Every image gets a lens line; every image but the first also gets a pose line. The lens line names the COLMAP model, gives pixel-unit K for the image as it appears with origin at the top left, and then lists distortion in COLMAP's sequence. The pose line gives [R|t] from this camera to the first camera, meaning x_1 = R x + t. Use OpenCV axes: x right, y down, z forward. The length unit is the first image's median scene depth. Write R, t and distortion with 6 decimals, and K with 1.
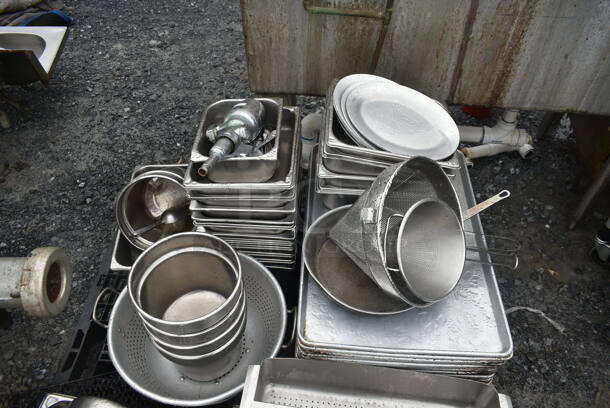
lens RADIAL K [[465.3, 0, 307.2], [0, 465.3, 204.3], [0, 0, 1]] dist [-0.021971, 0.012466]
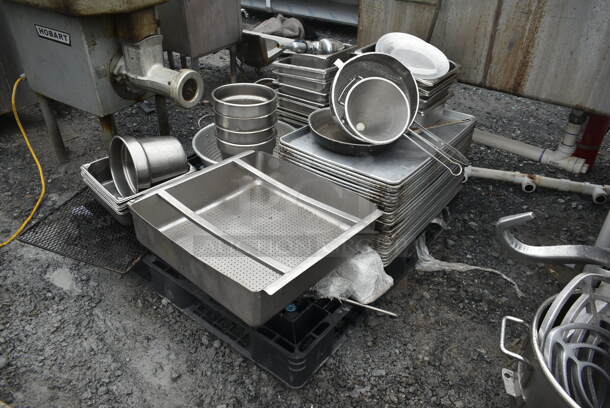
lens RADIAL K [[465.3, 0, 305.9], [0, 465.3, 203.9], [0, 0, 1]] dist [-0.021971, 0.012466]
pose [[0.826068, 0.312601, -0.468926, 0.669578], [-0.422267, 0.894364, -0.147662, 0.523744], [0.373231, 0.319991, 0.870807, -0.221165]]
